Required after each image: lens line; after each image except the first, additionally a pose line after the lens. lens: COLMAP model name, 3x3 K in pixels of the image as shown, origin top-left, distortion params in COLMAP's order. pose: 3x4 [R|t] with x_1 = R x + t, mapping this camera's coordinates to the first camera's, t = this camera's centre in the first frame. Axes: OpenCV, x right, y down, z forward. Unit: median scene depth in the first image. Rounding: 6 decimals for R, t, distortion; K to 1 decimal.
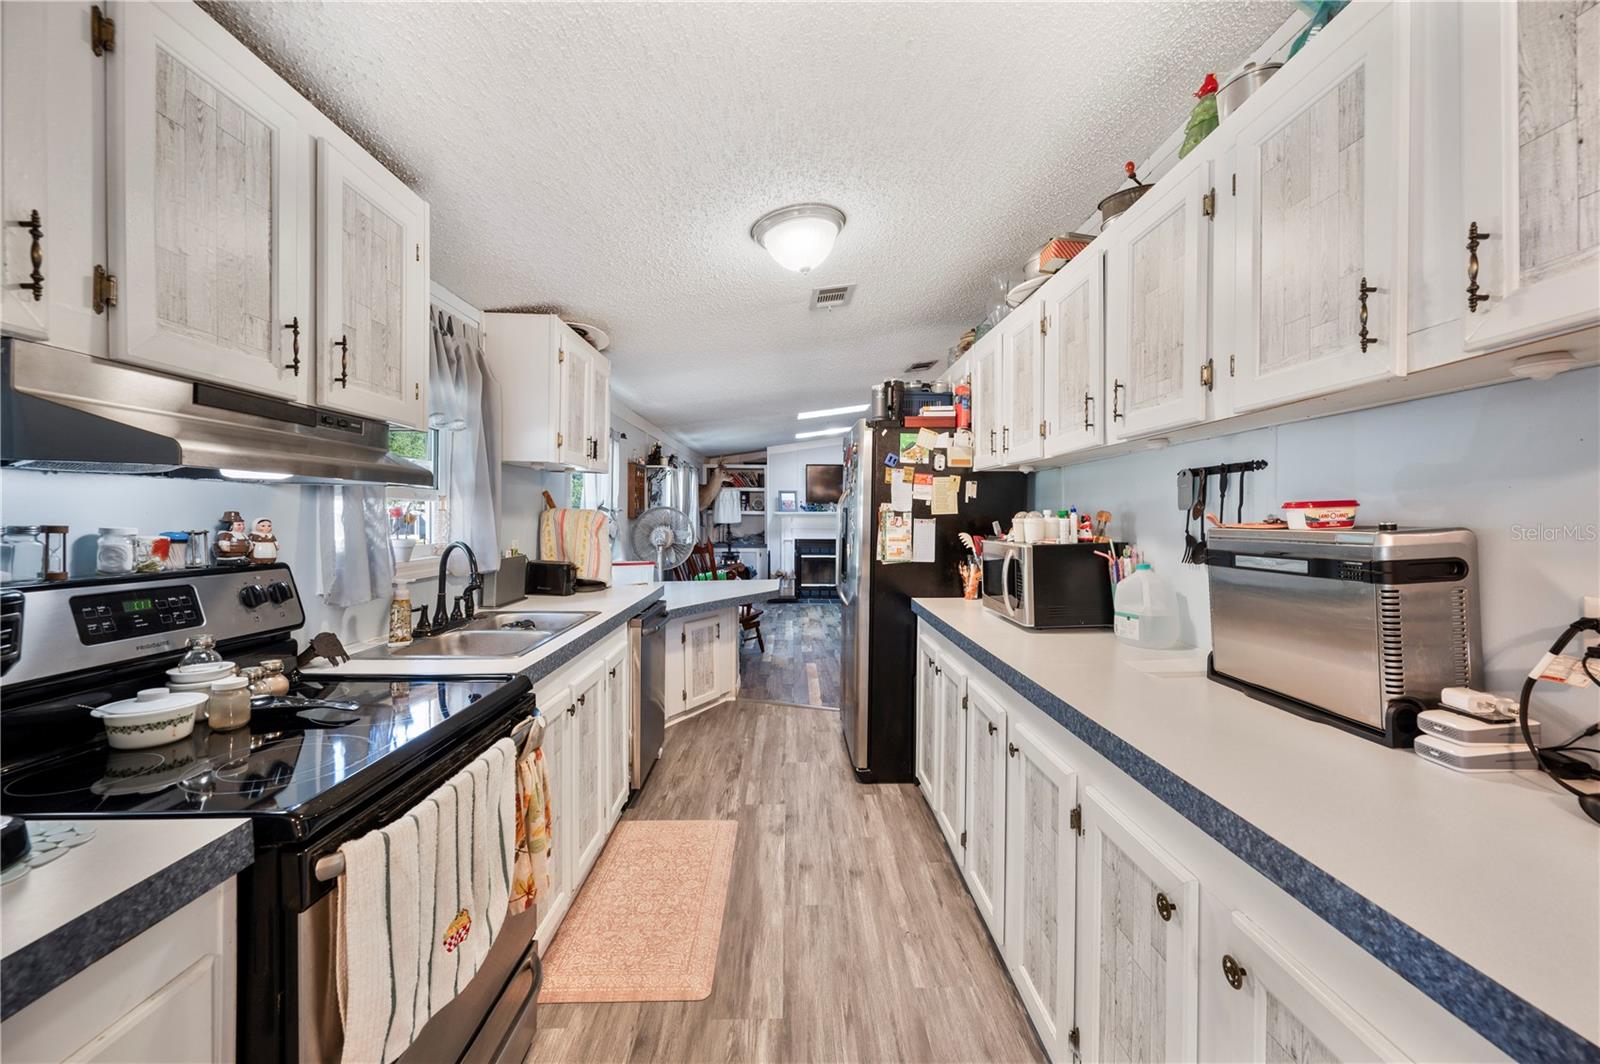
lens RADIAL K [[629.3, 0, 797.7], [0, 629.3, 527.8], [0, 0, 1]] dist [-0.001966, 0.000823]
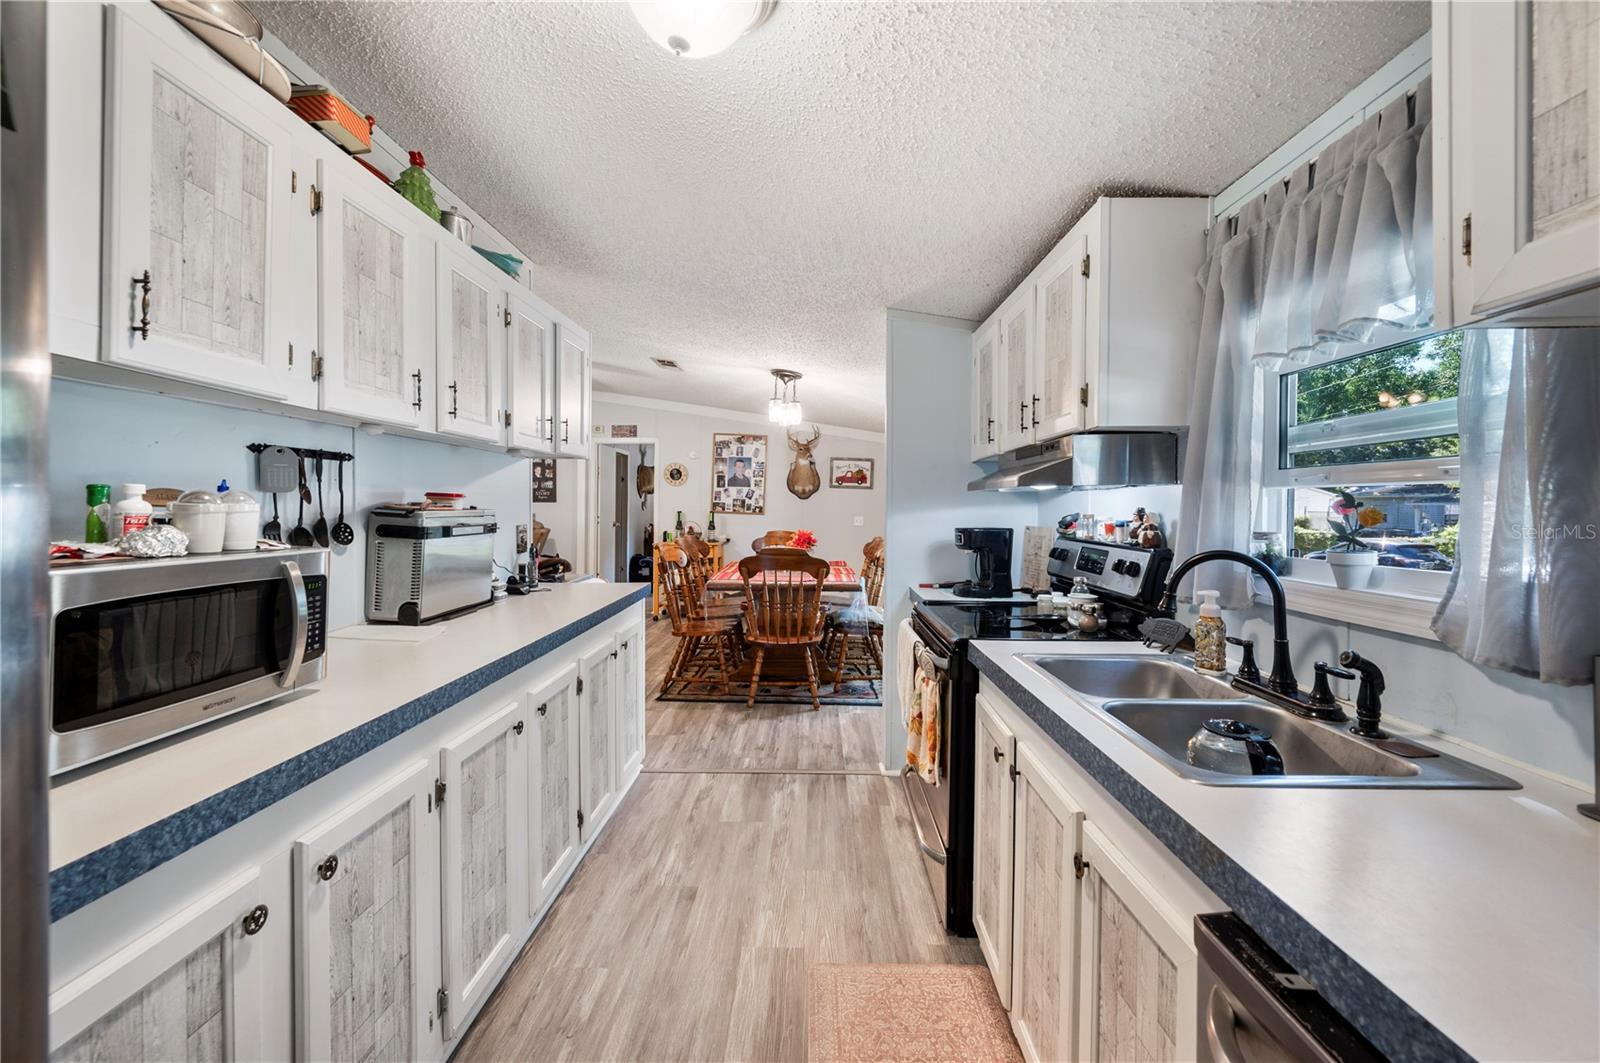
lens RADIAL K [[629.3, 0, 801.5], [0, 629.3, 520.4], [0, 0, 1]] dist [-0.001966, 0.000823]
pose [[-0.999550, -0.009171, 0.028575, -0.204904], [-0.008379, 0.999580, 0.027733, -0.012074], [-0.028818, 0.027482, -0.999207, 1.998900]]
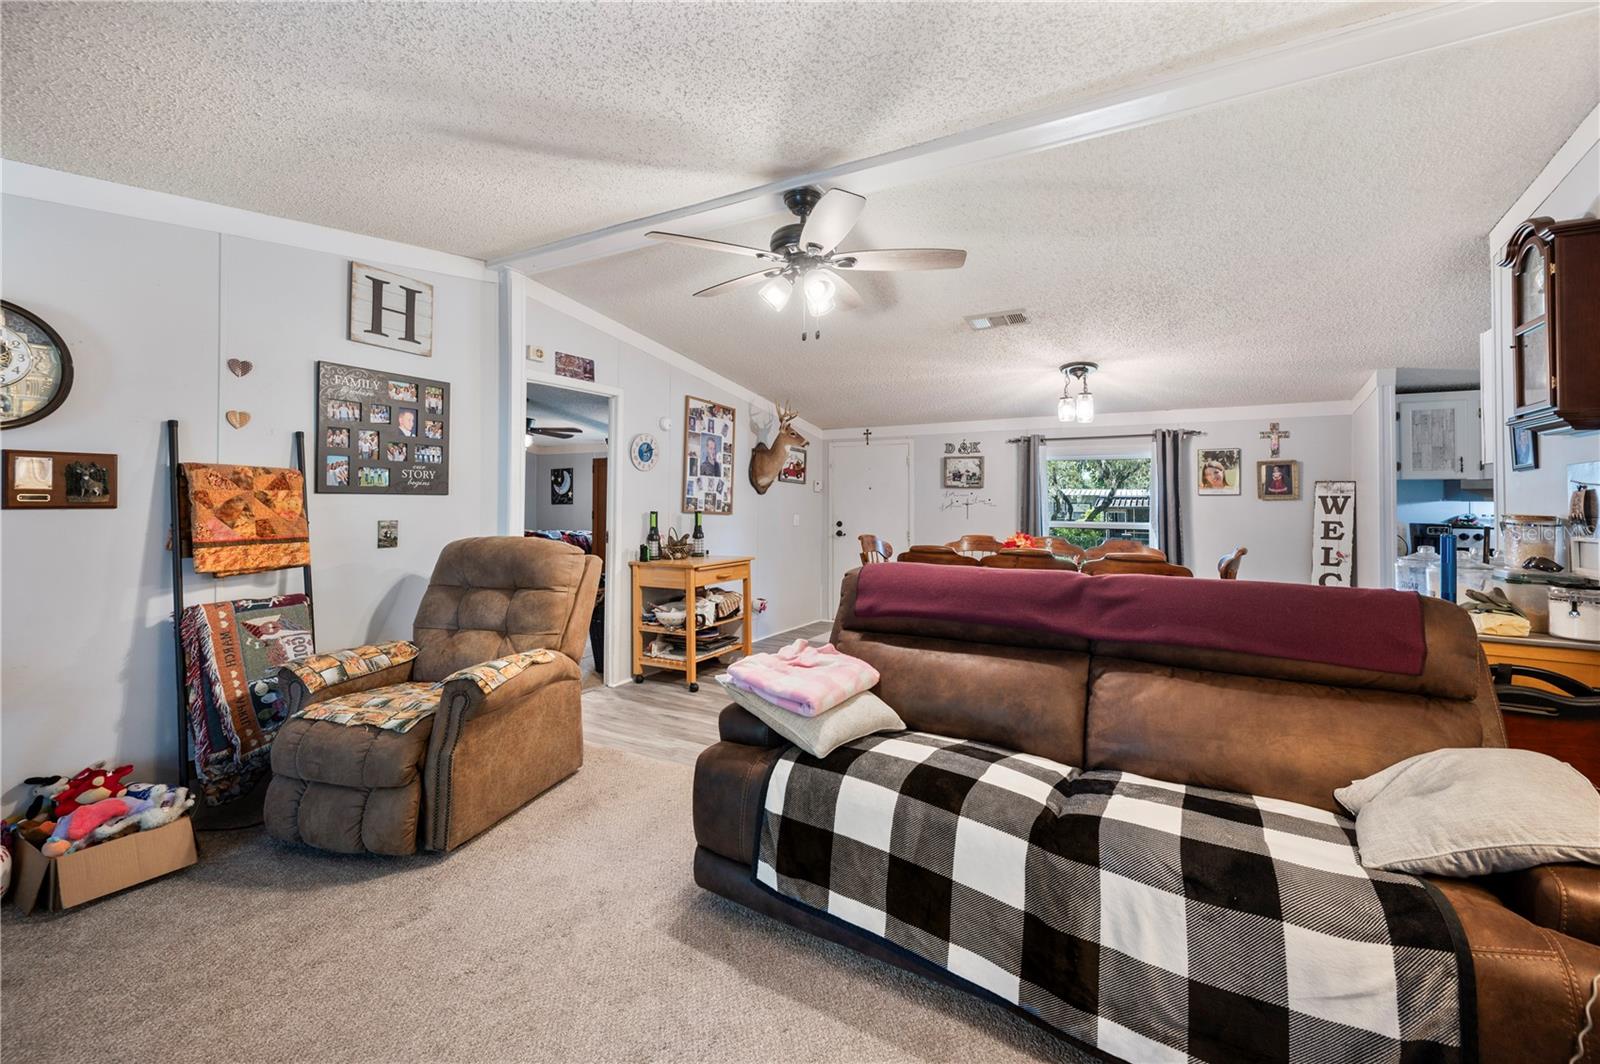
lens RADIAL K [[629.3, 0, 817.1], [0, 629.3, 494.5], [0, 0, 1]] dist [-0.001966, 0.000823]
pose [[-0.506410, -0.020620, -0.862046, 2.707508], [-0.019631, 0.999731, -0.012382, -0.001223], [0.862070, 0.010652, -0.506678, -0.294855]]
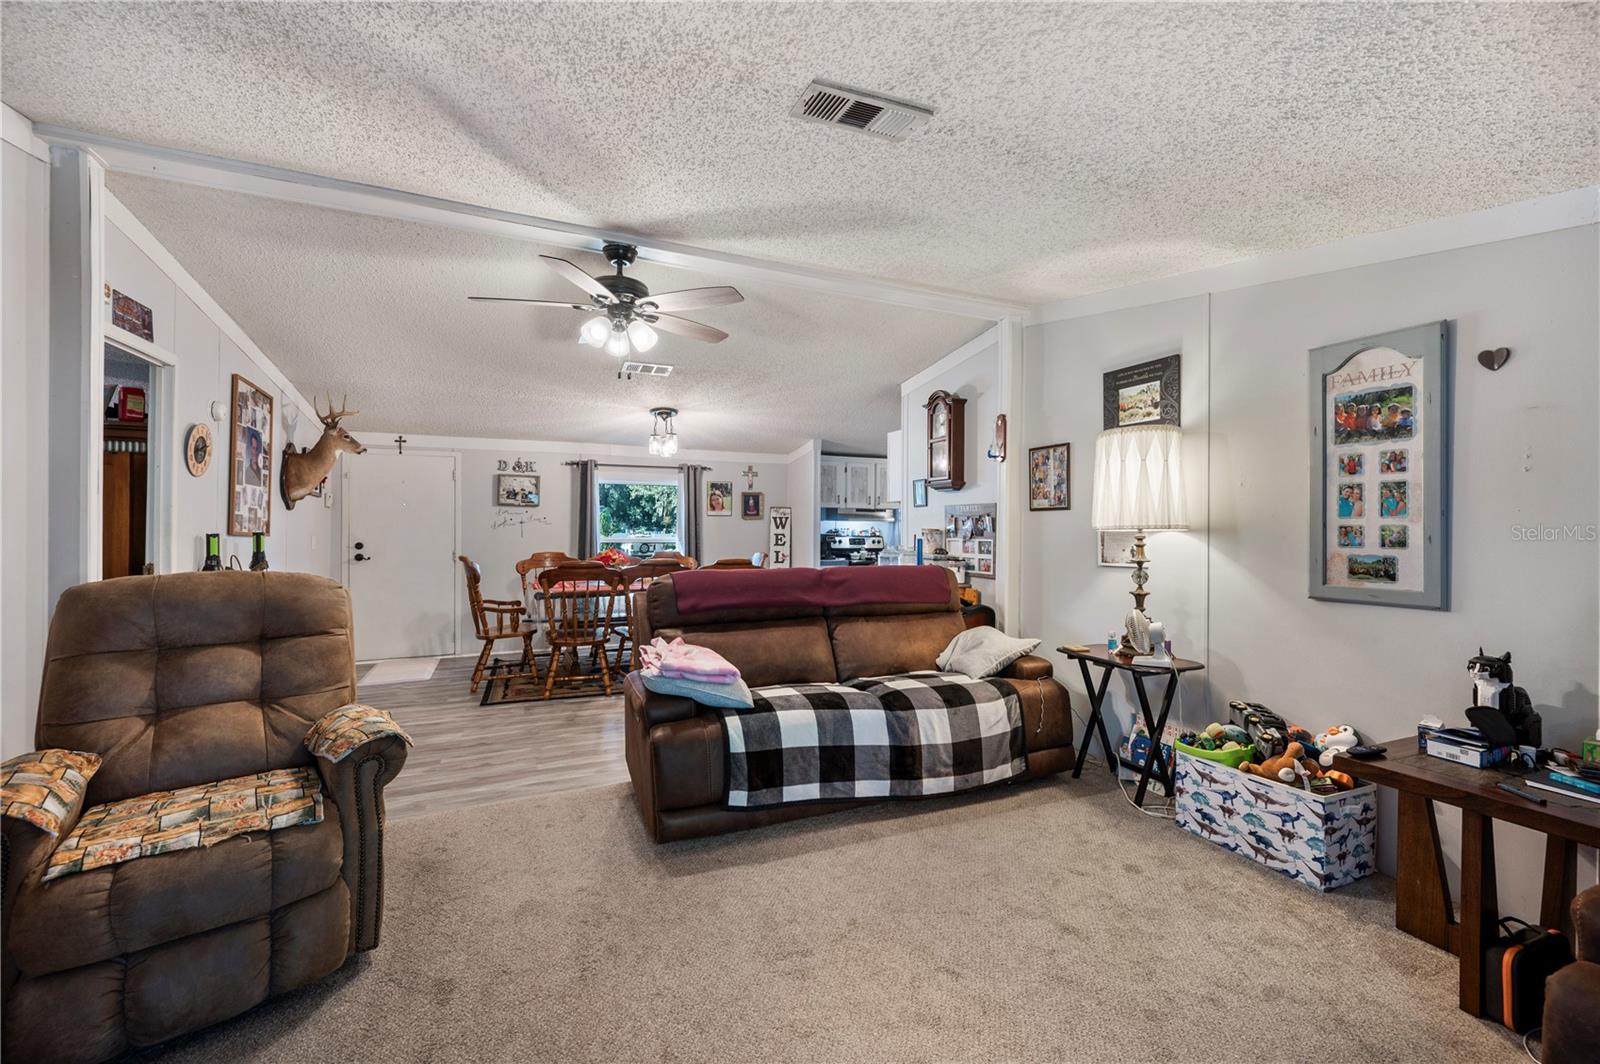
lens RADIAL K [[629.3, 0, 813.8], [0, 629.3, 526.6], [0, 0, 1]] dist [-0.001966, 0.000823]
pose [[0.384580, 0.001127, -0.923091, 3.215210], [-0.015455, 0.999867, -0.005219, 0.011167], [0.922962, 0.016273, 0.384547, -1.295832]]
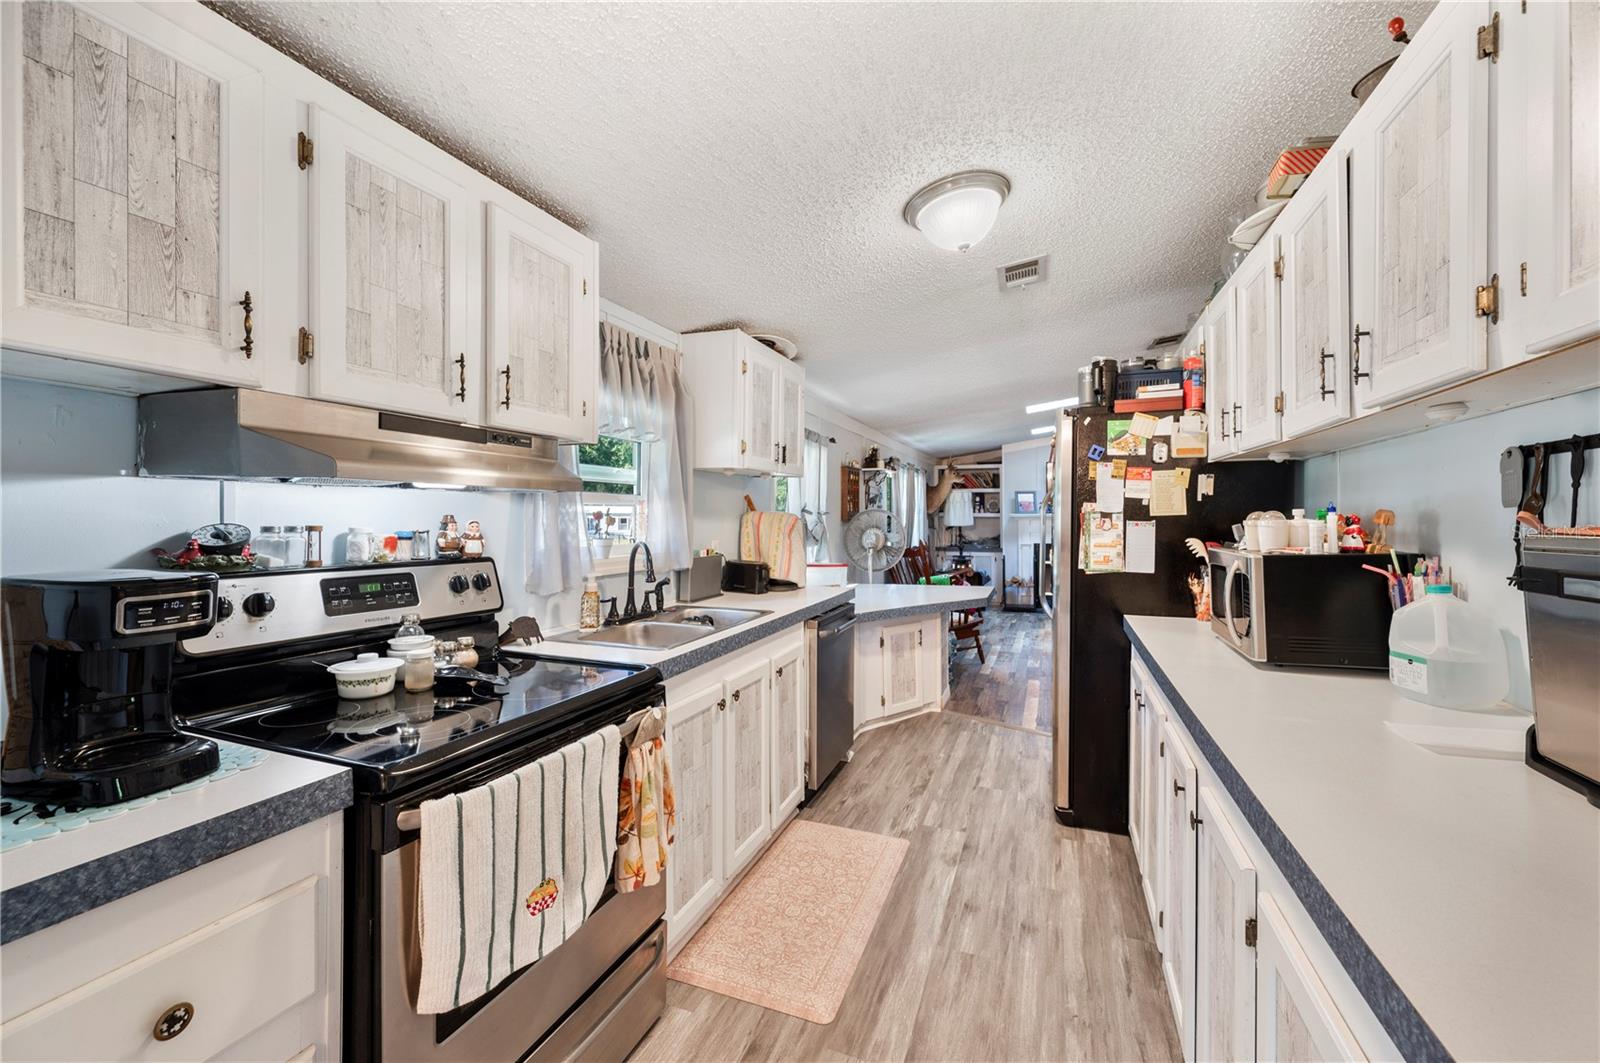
lens RADIAL K [[629.3, 0, 806.8], [0, 629.3, 523.3], [0, 0, 1]] dist [-0.001966, 0.000823]
pose [[0.924720, 0.000797, -0.380647, 0.179895], [-0.005184, 0.999931, -0.010502, -0.000051], [0.380613, 0.011684, 0.924661, 0.094378]]
